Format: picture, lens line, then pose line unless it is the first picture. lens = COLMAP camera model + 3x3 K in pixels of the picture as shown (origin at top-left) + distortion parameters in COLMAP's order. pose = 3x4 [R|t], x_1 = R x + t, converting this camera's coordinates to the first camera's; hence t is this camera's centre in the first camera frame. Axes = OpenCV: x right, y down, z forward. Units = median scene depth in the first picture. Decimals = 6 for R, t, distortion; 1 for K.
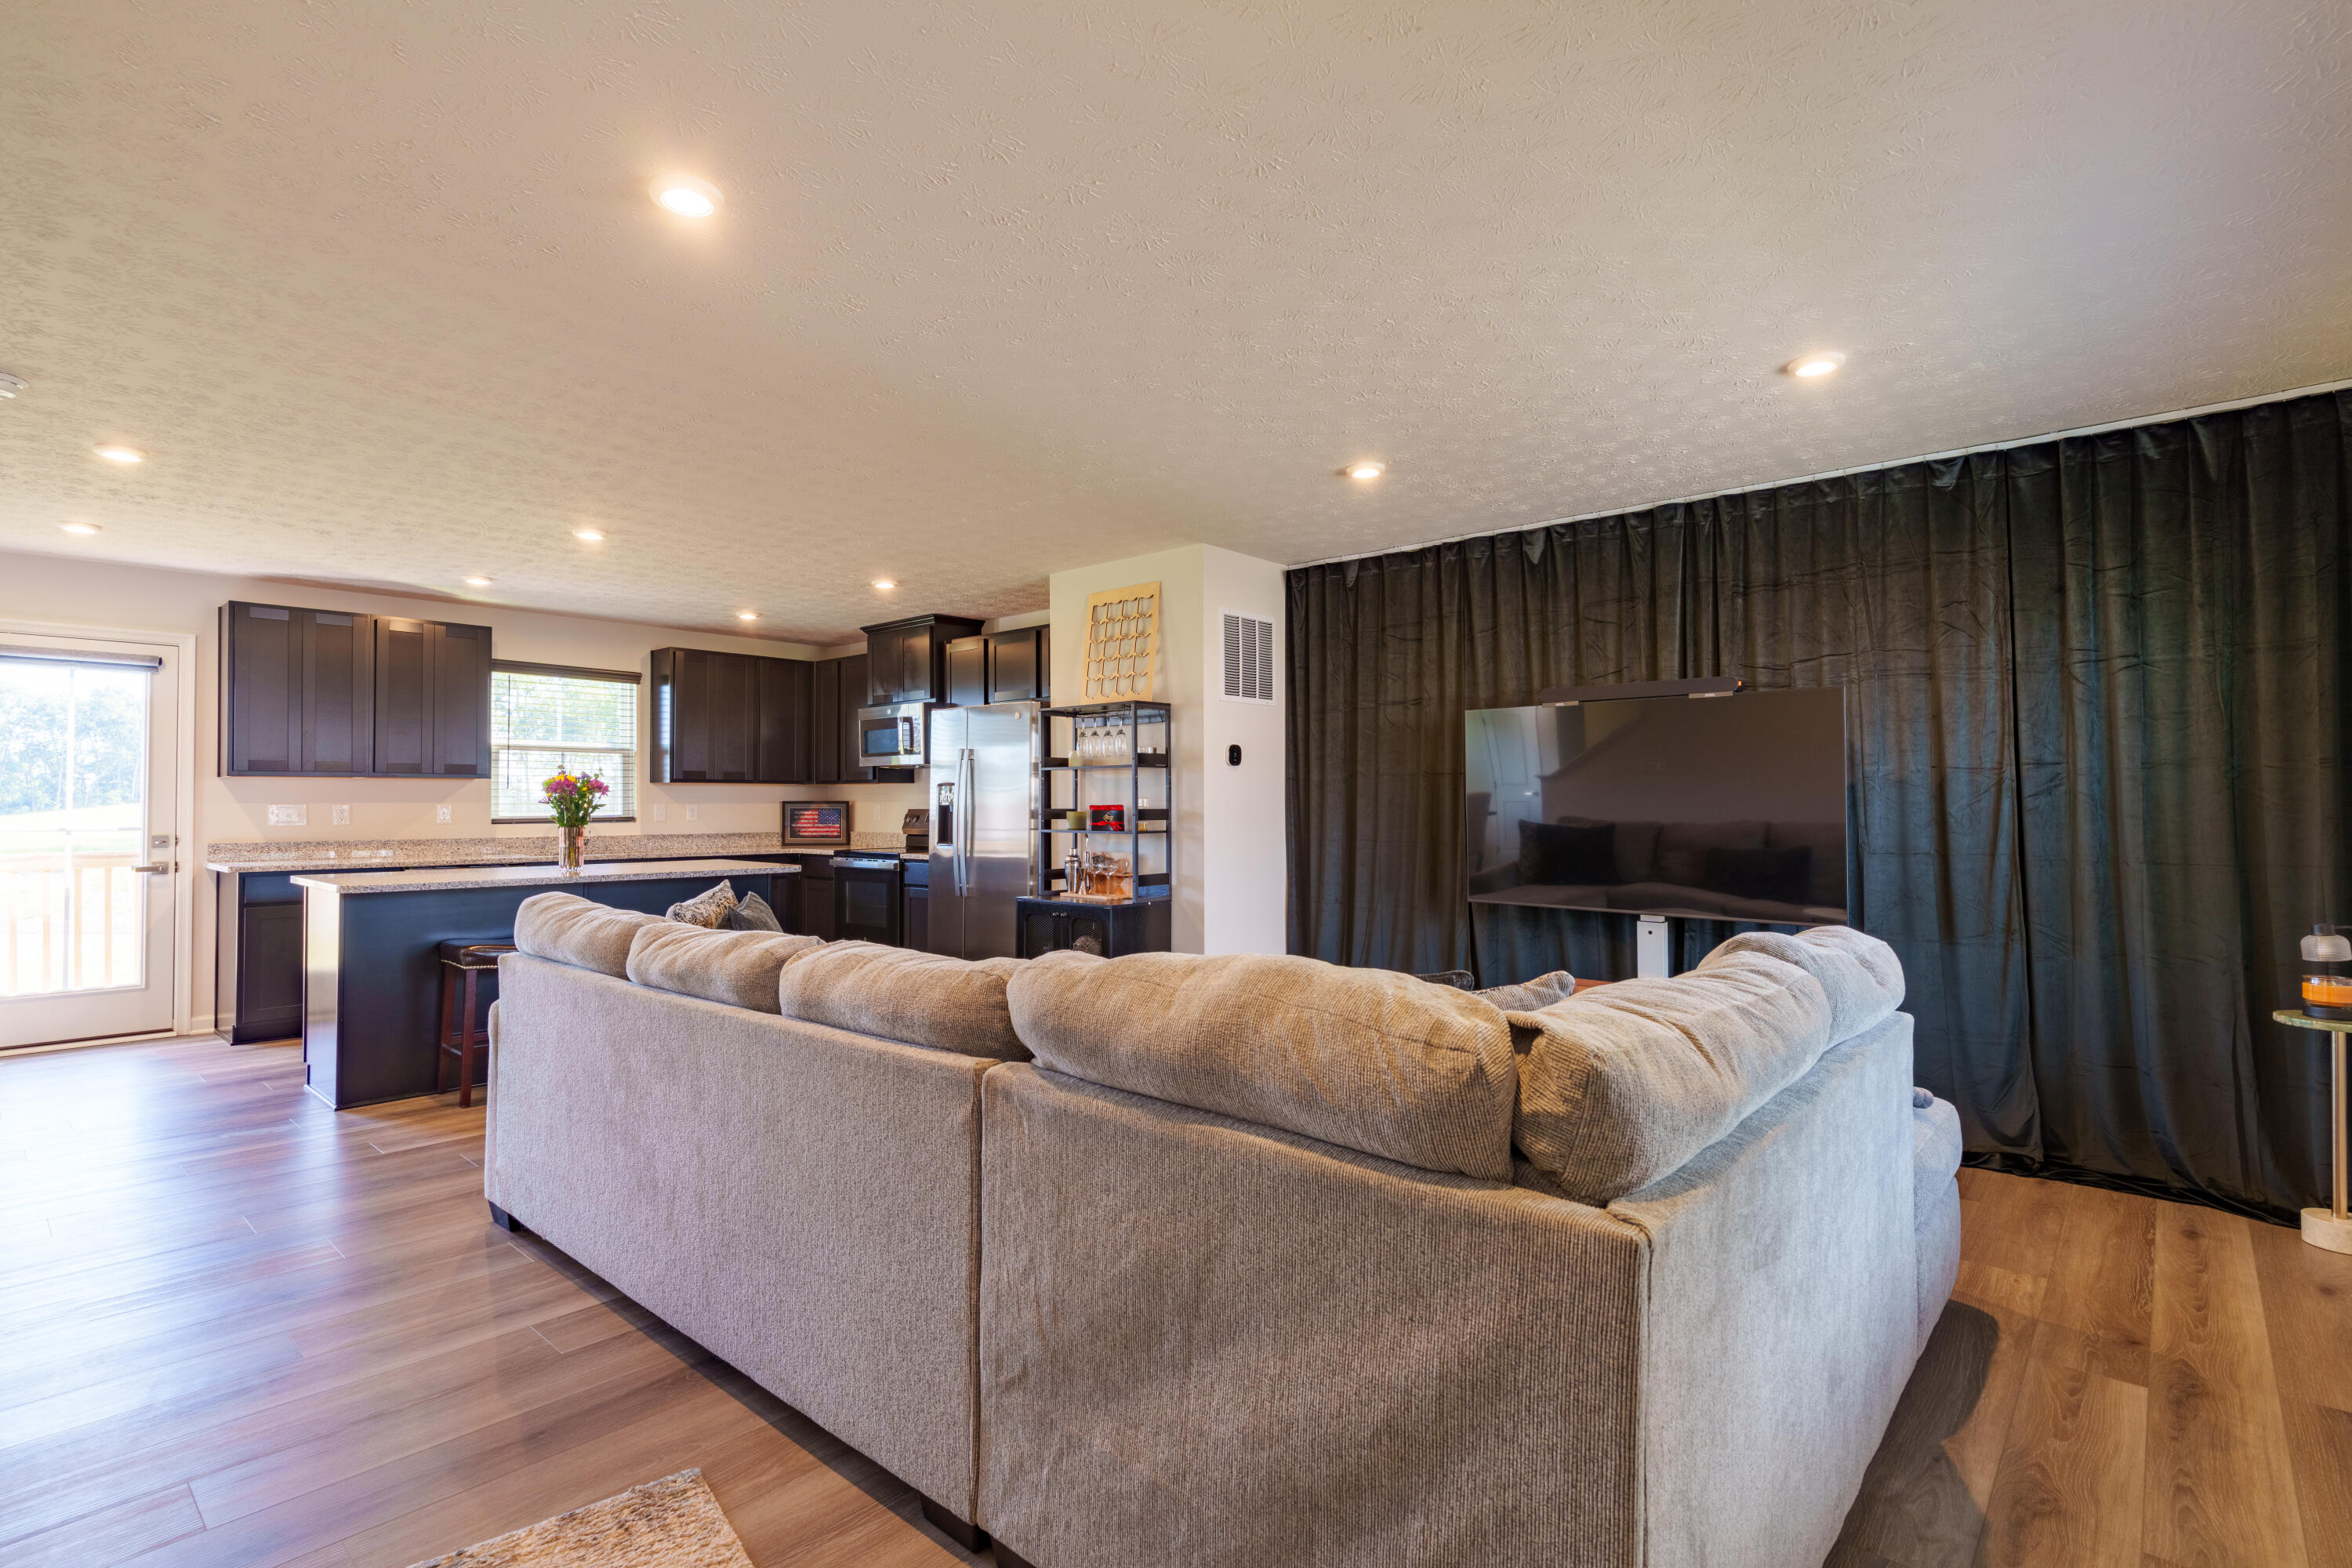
lens RADIAL K [[1114.6, 0, 1192.2], [0, 1114.6, 785.9], [0, 0, 1]] dist [0.001044, 0.000137]
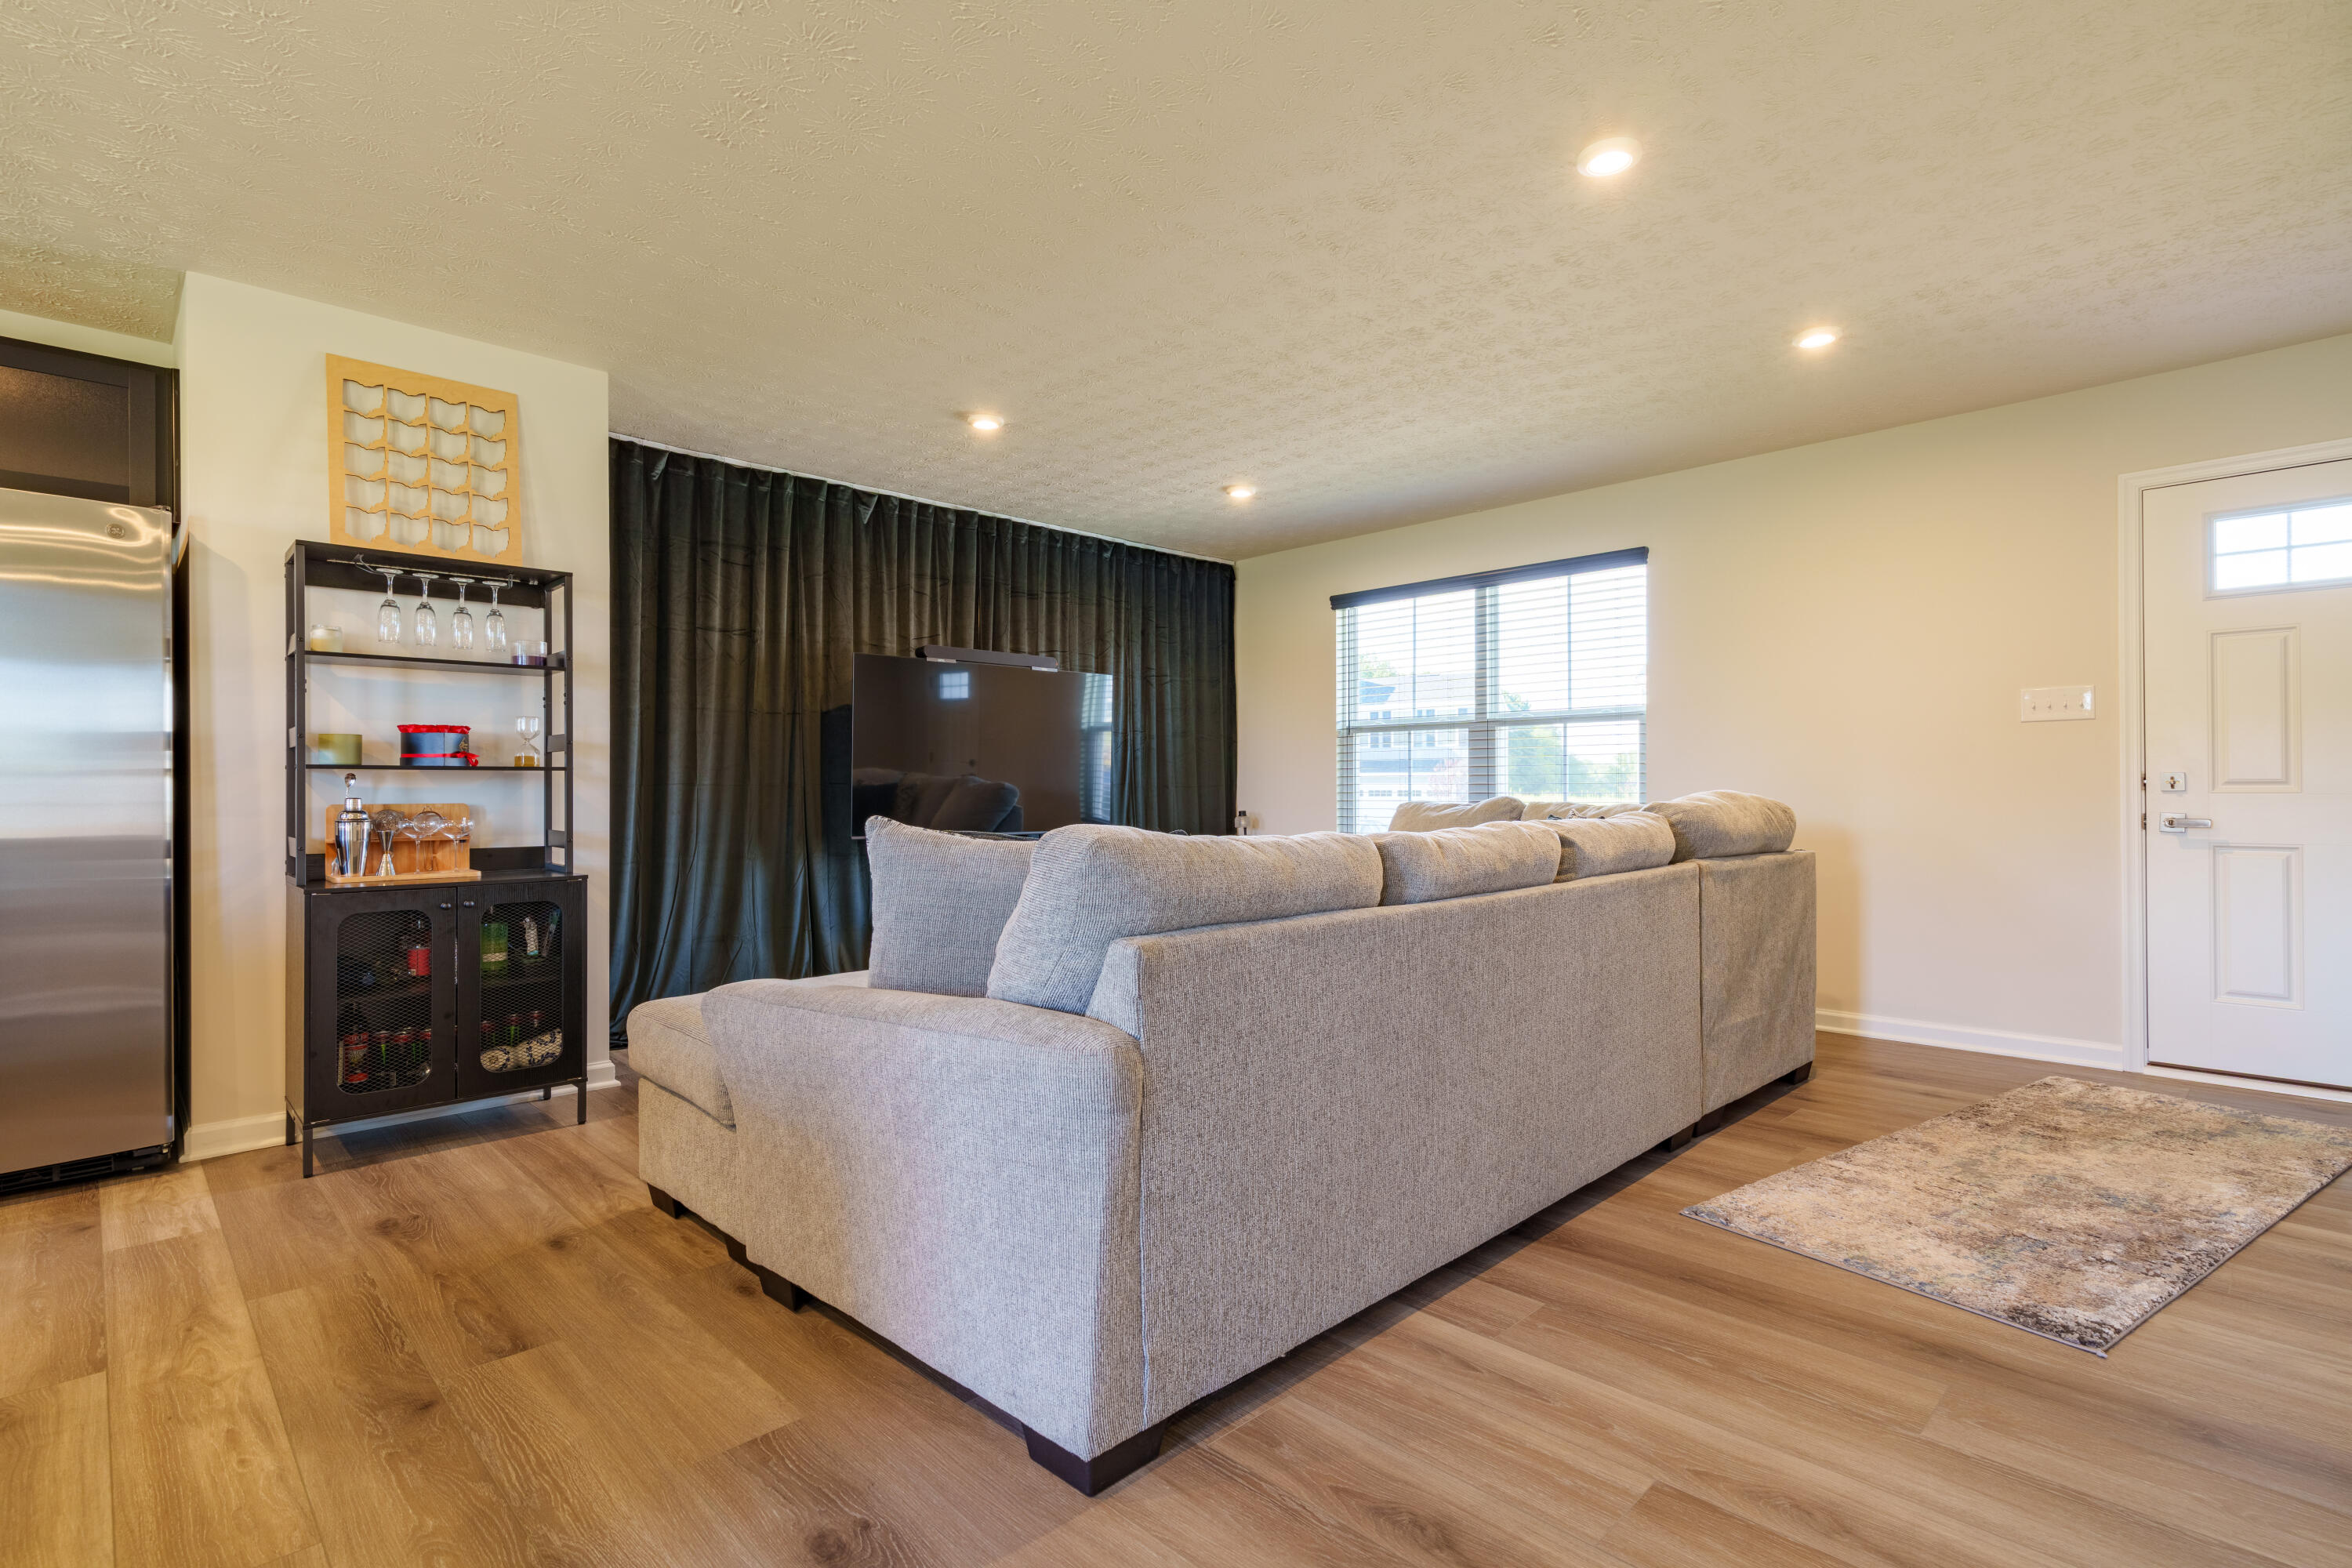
lens RADIAL K [[1114.6, 0, 1159.3], [0, 1114.6, 784.2], [0, 0, 1]] dist [0.001044, 0.000137]
pose [[0.083173, 0.006246, 0.996516, -0.565886], [-0.012181, 0.999912, -0.005250, 0.041325], [-0.996461, -0.011702, 0.083242, 0.475817]]
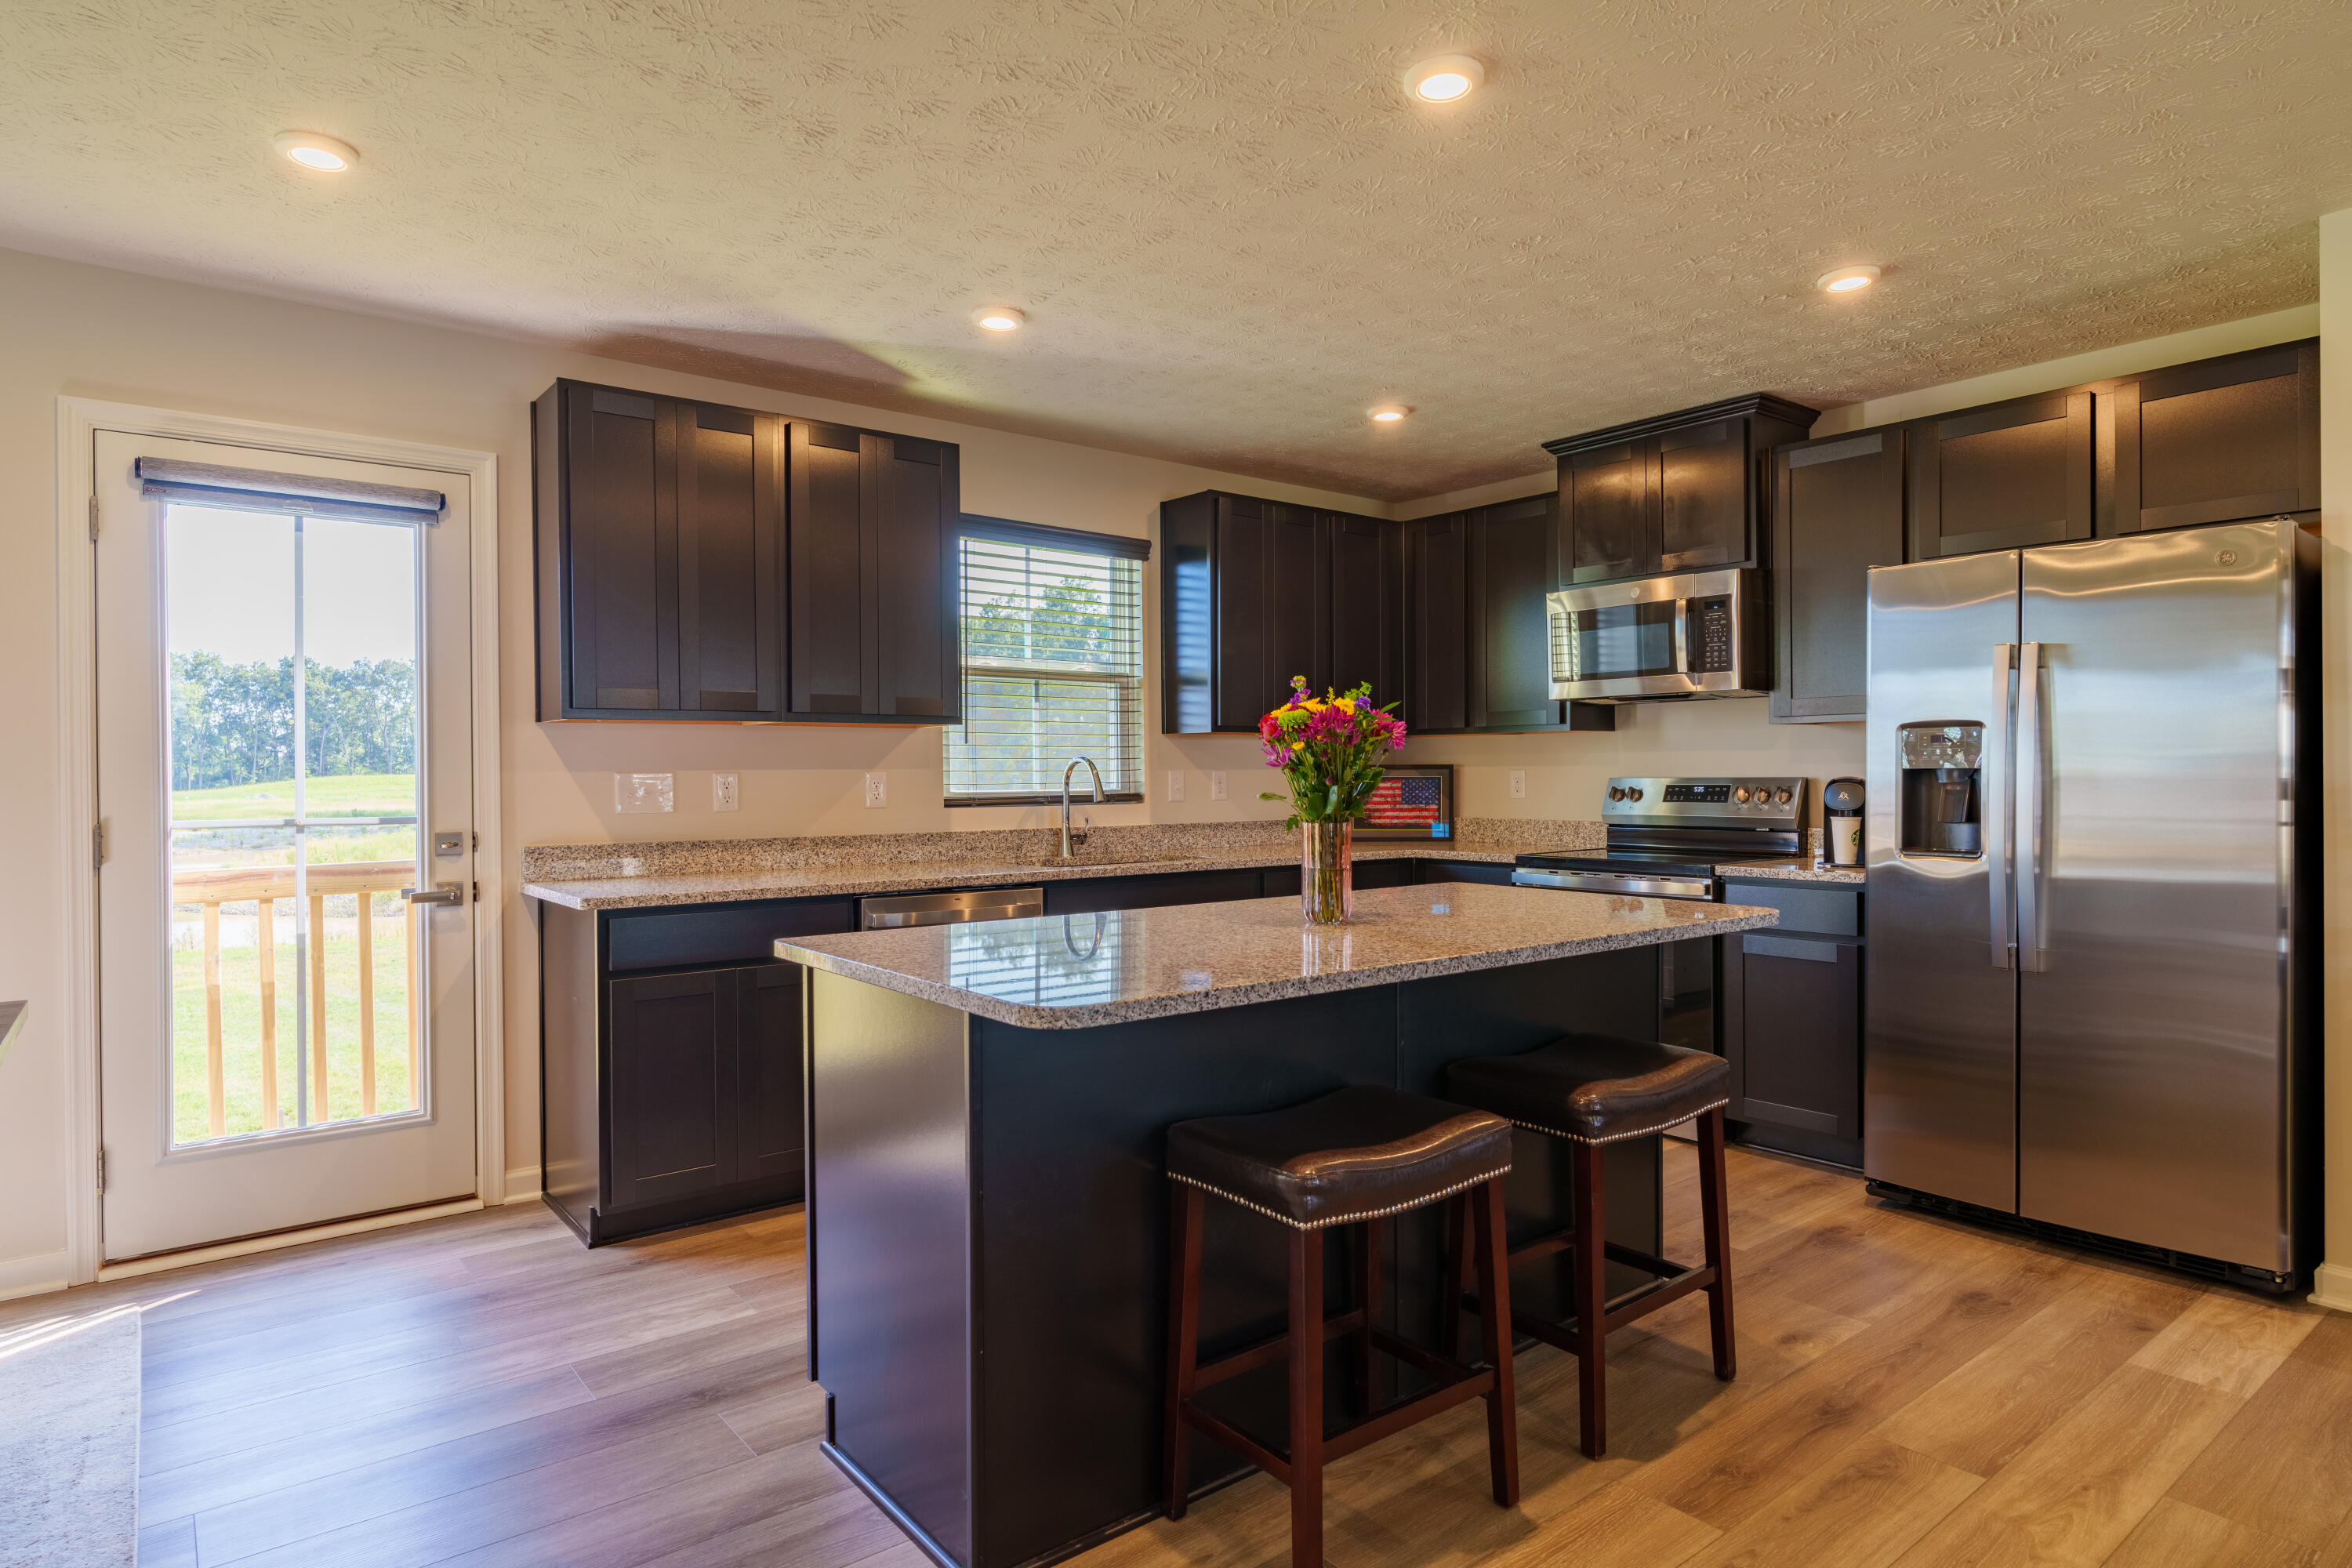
lens RADIAL K [[1307.8, 0, 1187.1], [0, 1307.8, 782.3], [0, 0, 1]] dist [0.001248, -0.000011]
pose [[0.984955, -0.003090, -0.172785, -0.429829], [0.007141, 0.999714, 0.022831, 0.008175], [0.172665, -0.023721, 0.984695, 0.409805]]
